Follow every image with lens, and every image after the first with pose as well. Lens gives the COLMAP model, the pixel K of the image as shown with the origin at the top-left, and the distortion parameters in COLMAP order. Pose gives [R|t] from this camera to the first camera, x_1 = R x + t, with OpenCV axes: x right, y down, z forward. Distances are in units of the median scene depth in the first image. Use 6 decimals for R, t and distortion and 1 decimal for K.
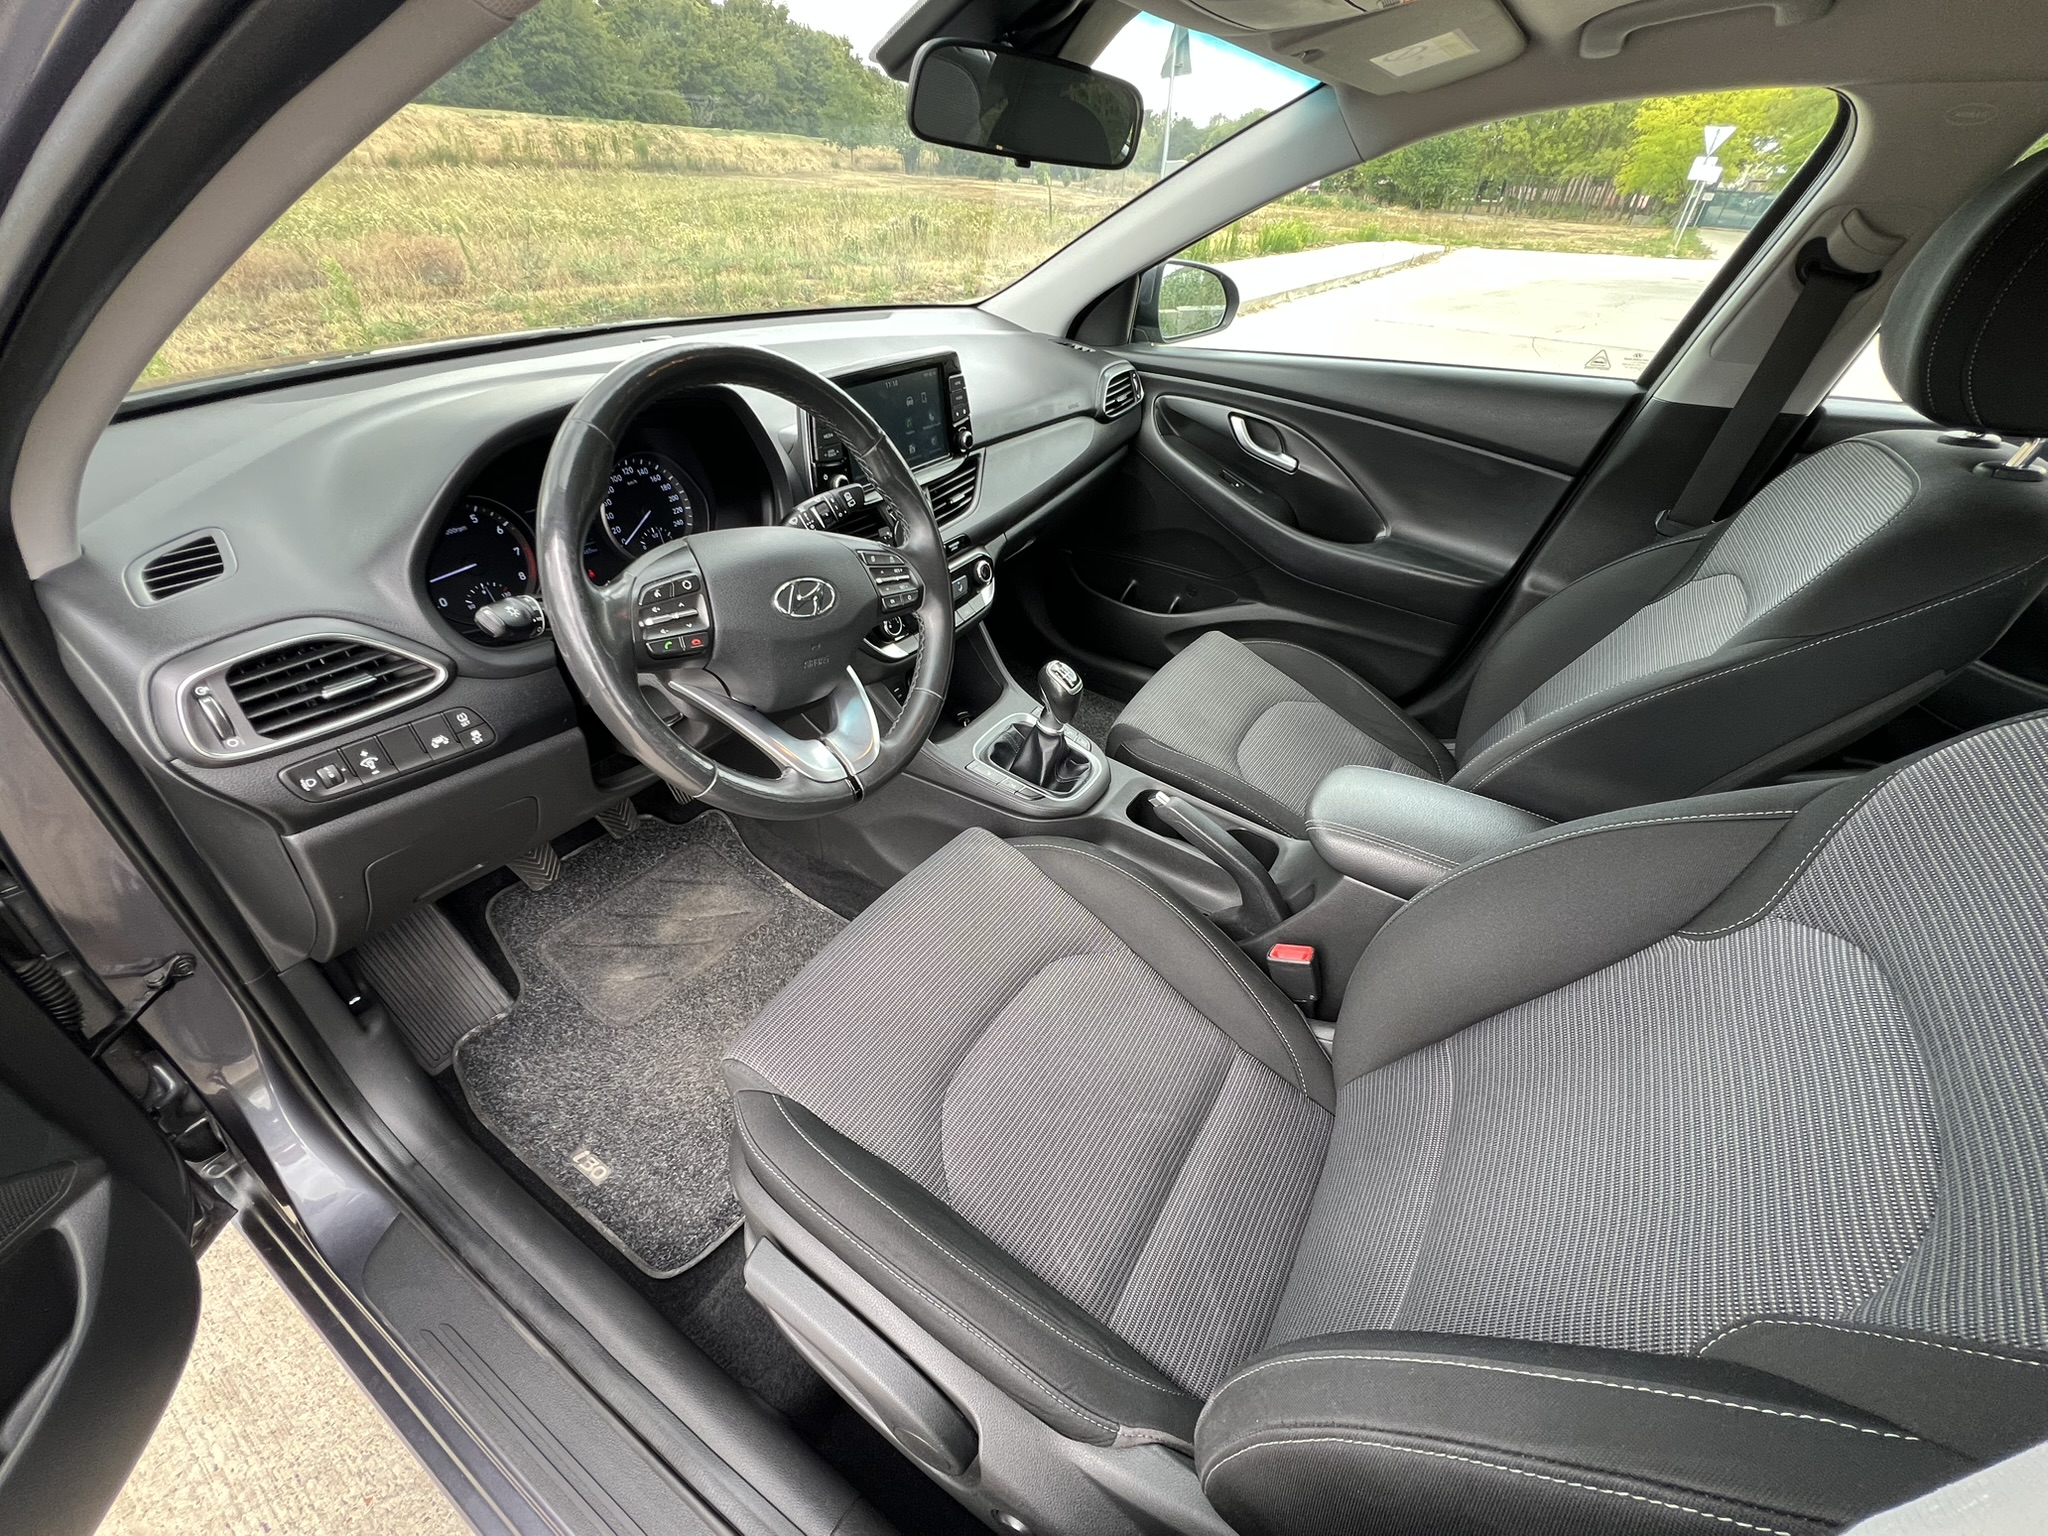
lens RADIAL K [[830.3, 0, 1028.8], [0, 830.3, 774.9], [0, 0, 1]] dist [-0.002022, -0.000194]
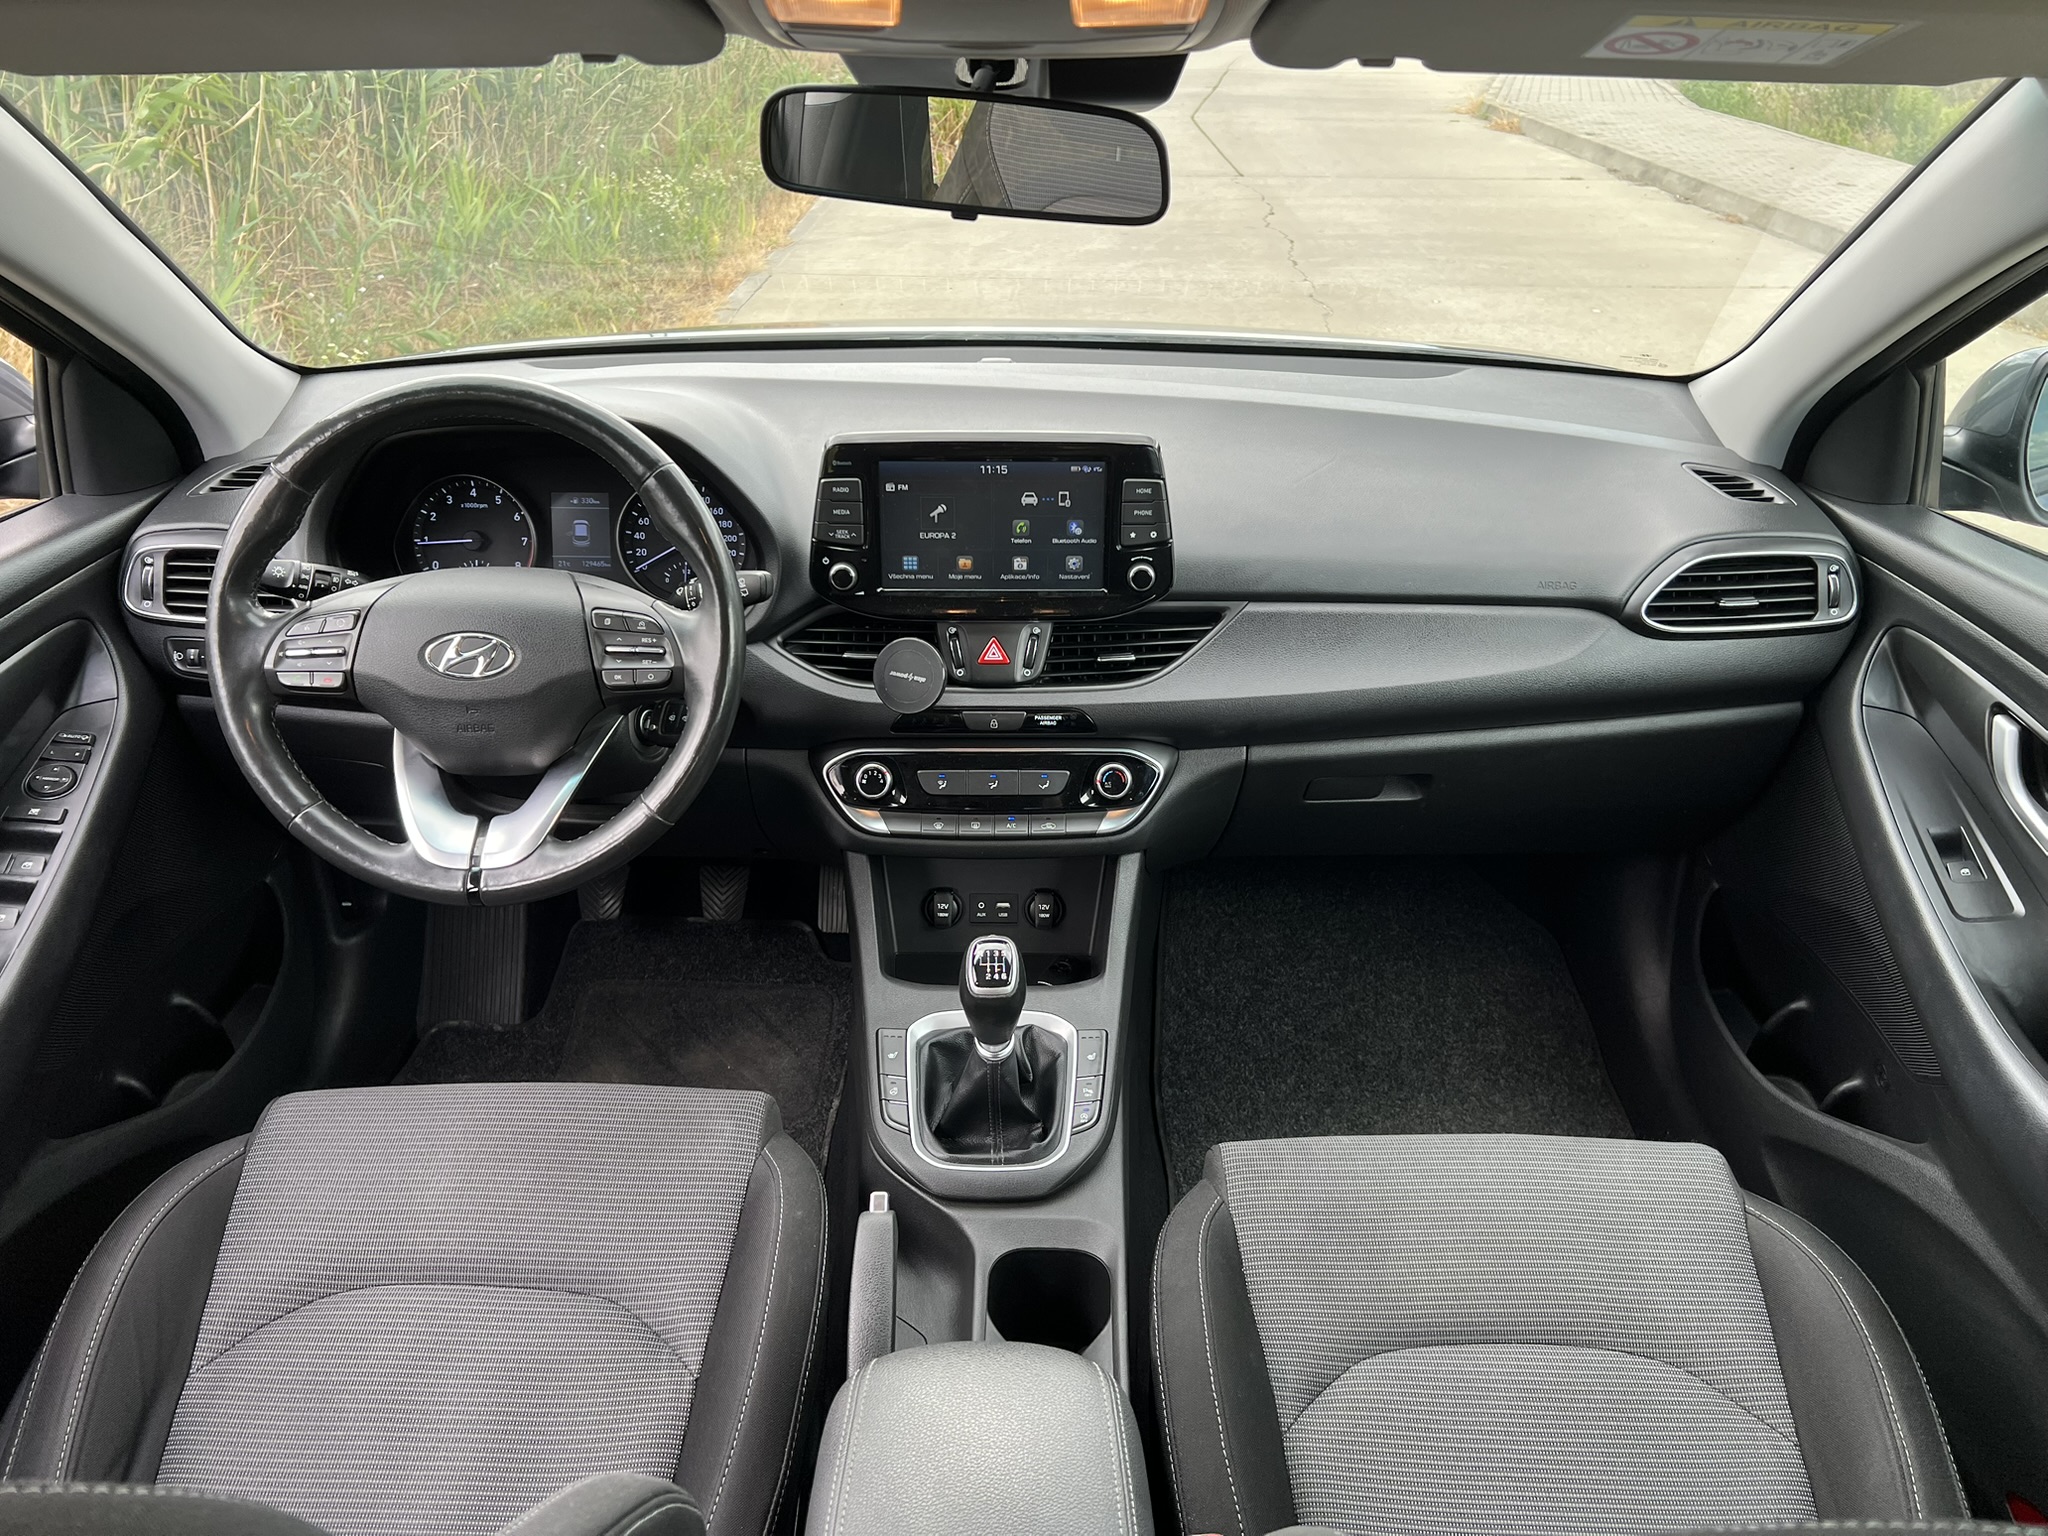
lens RADIAL K [[1524.5, 0, 1026.6], [0, 1524.5, 766.5], [0, 0, 1]] dist [-0.000102, 0.000630]
pose [[0.524466, 0.349533, -0.776377, 0.969748], [-0.490517, 0.869361, 0.060036, -0.370111], [0.695937, 0.349340, 0.627403, 0.337619]]
